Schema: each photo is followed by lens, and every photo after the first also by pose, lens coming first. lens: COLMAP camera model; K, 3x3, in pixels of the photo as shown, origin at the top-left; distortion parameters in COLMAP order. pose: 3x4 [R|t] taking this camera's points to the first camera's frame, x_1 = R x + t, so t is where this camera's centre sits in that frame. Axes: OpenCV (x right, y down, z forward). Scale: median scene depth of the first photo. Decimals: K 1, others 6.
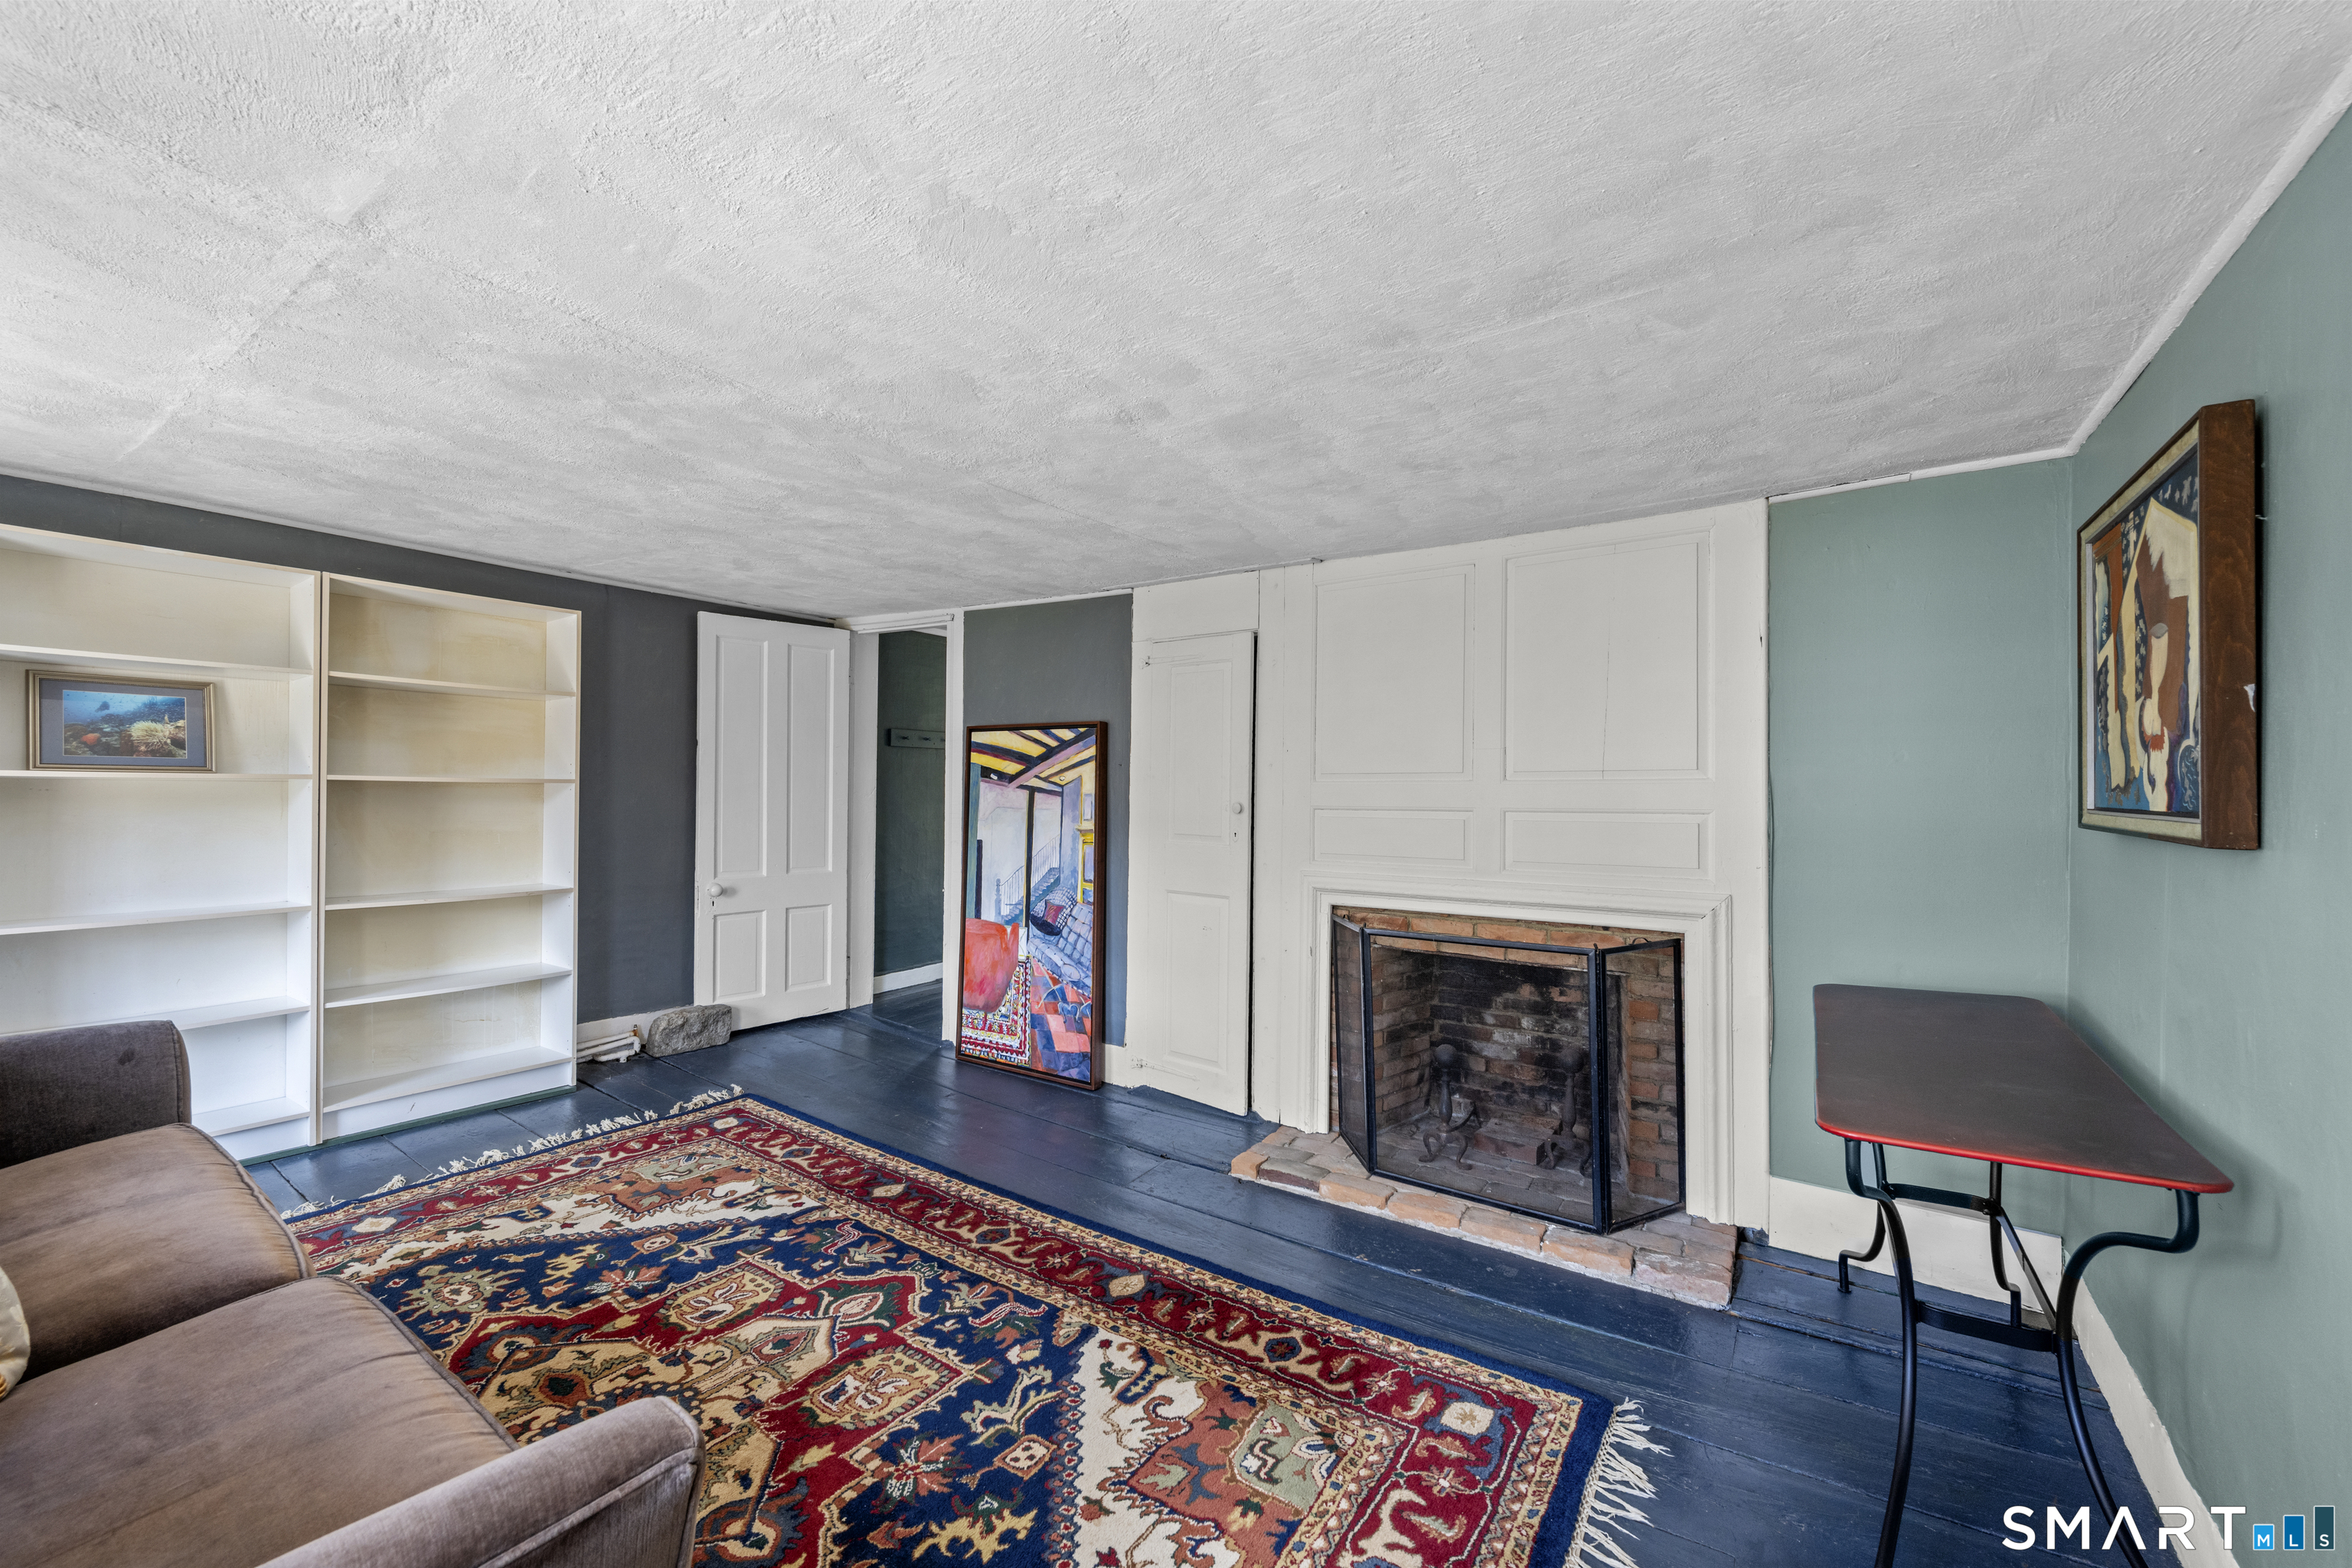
lens RADIAL K [[919.0, 0, 1178.1], [0, 919.0, 781.7], [0, 0, 1]] dist [0.000921, -0.000026]
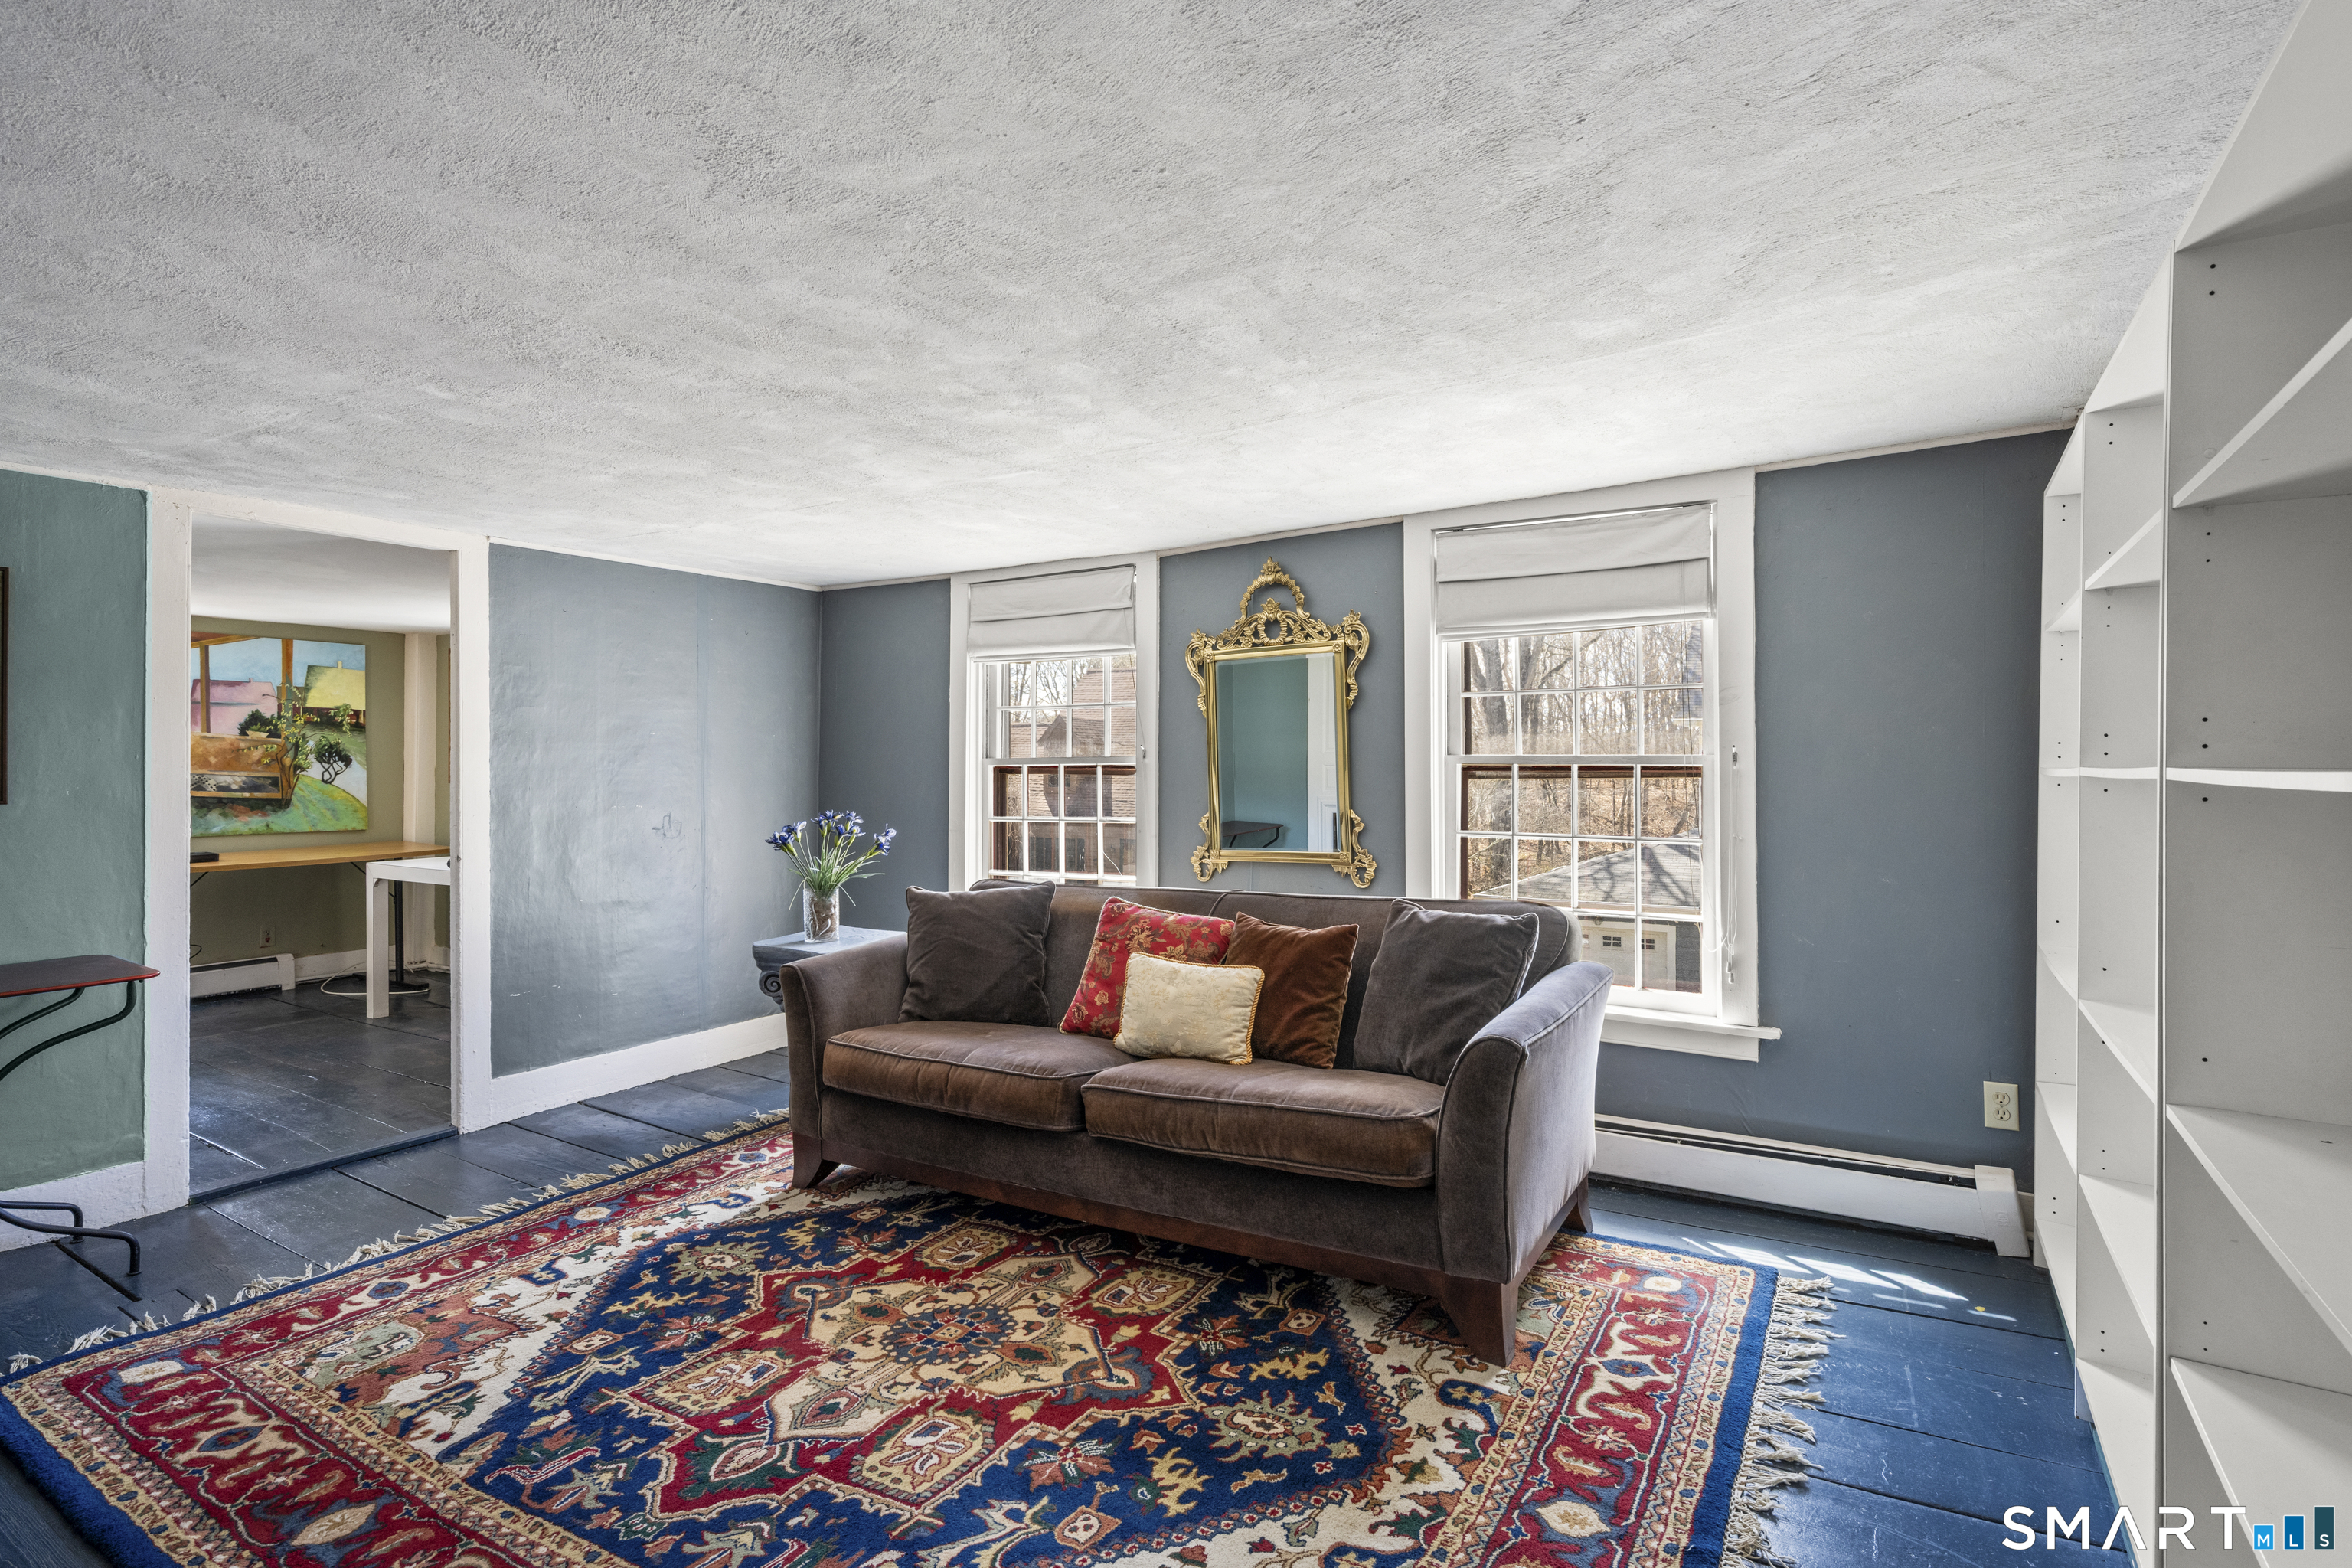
lens RADIAL K [[1155.0, 0, 1172.8], [0, 1155.0, 776.6], [0, 0, 1]] dist [-0.001044, 0.000317]
pose [[-0.998960, -0.006257, -0.045159, -0.698690], [-0.006206, 0.999980, -0.001283, 0.003666], [0.045166, -0.001001, -0.998979, 2.098351]]
